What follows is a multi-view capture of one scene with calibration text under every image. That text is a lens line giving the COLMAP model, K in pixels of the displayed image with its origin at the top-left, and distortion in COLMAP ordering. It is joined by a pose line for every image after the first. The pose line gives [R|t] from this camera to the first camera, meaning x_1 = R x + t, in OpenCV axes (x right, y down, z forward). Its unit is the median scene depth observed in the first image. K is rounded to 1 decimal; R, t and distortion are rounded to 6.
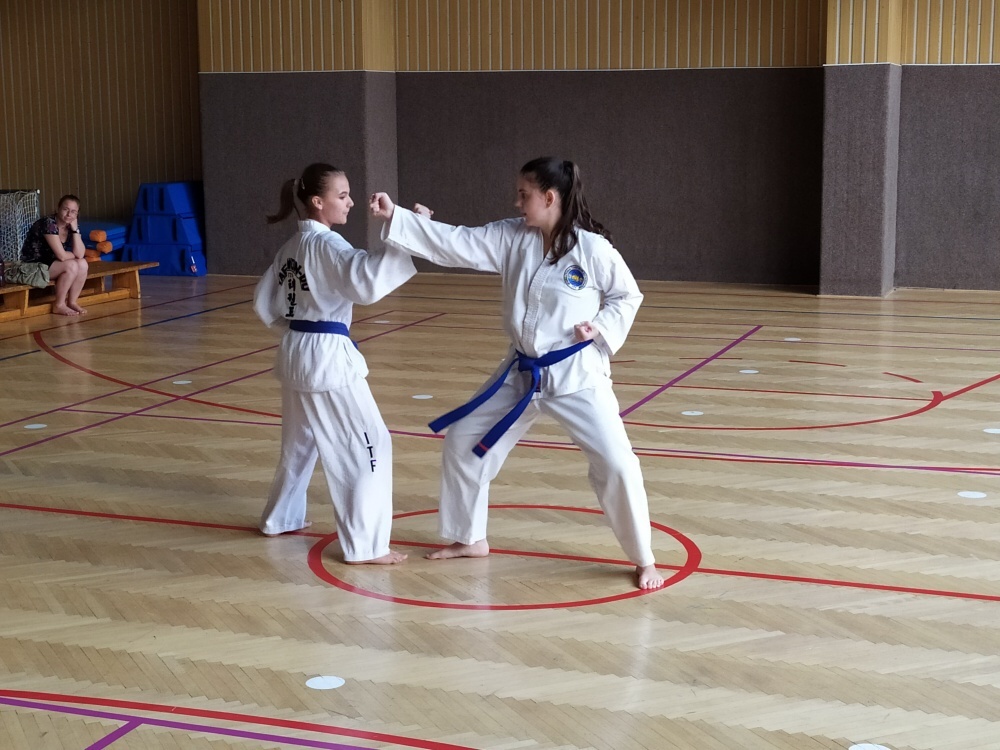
lens RADIAL K [[1696.1, 0, 499.0], [0, 1696.1, 378.3], [0, 0, 1]] dist [0.018250, 0.148627]
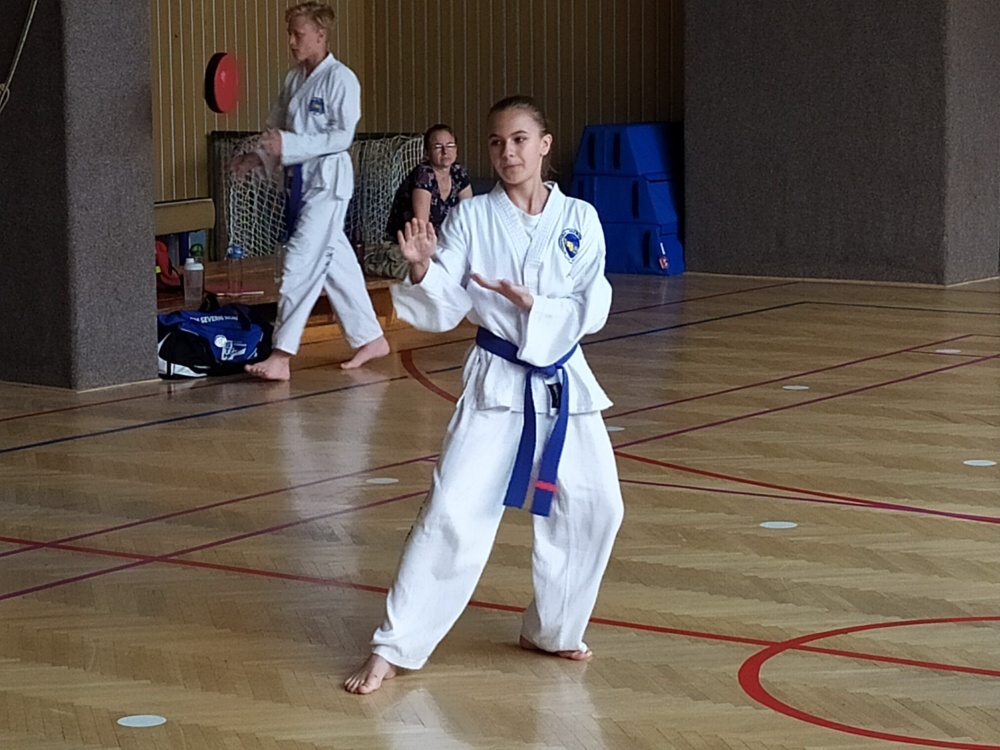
lens RADIAL K [[2982.5, 0, 502.6], [0, 2982.5, 376.9], [0, 0, 1]] dist [-0.005619, 0.815802]
pose [[0.968702, 0.030664, -0.246325, 0.044452], [-0.038928, 0.998828, -0.028751, 0.014421], [0.245155, 0.037440, 0.968761, -0.091381]]
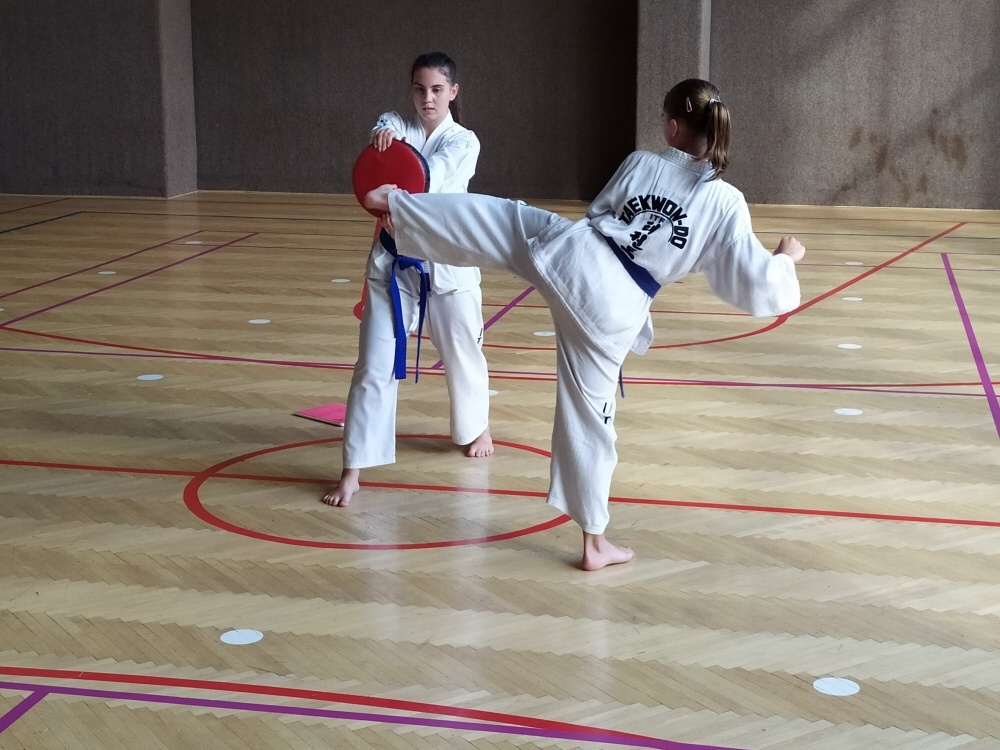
lens RADIAL K [[1696.1, 0, 499.0], [0, 1696.1, 378.3], [0, 0, 1]] dist [0.018250, 0.148627]
pose [[0.989818, -0.022120, 0.140611, -0.037897], [0.015293, 0.998660, 0.049446, -0.001875], [-0.141516, -0.046792, 0.988829, 0.031325]]
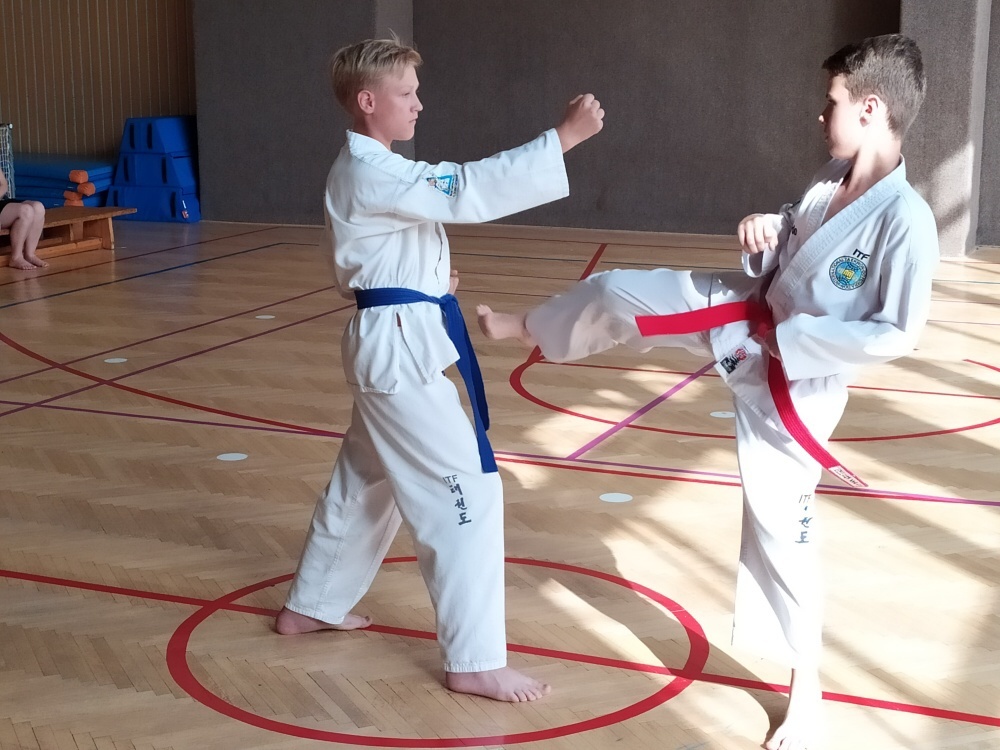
lens RADIAL K [[1703.3, 0, 499.9], [0, 1703.3, 369.9], [0, 0, 1]] dist [0.003785, 0.264856]
pose [[0.999117, 0.014904, -0.039274, 0.030191], [-0.013587, 0.999343, 0.033593, -0.020374], [0.039749, -0.033029, 0.998664, 0.145673]]
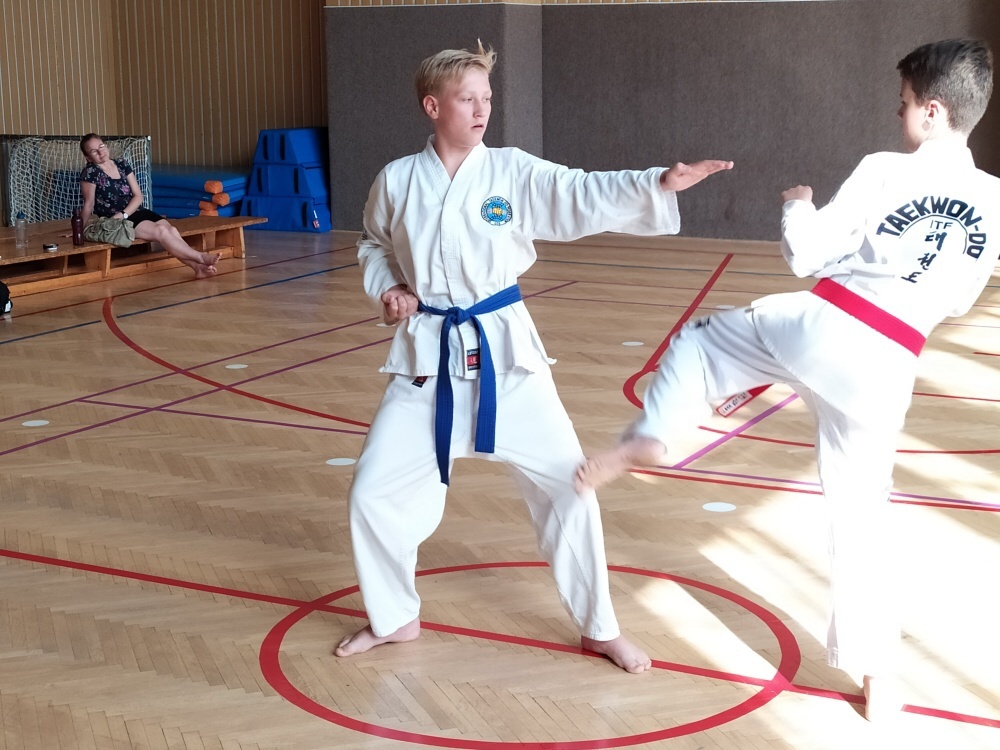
lens RADIAL K [[1703.3, 0, 499.9], [0, 1703.3, 369.9], [0, 0, 1]] dist [0.003785, 0.264856]
pose [[0.992186, 0.022350, -0.122751, 0.042042], [-0.019013, 0.999419, 0.028289, -0.019357], [0.123312, -0.025734, 0.992034, 0.145451]]
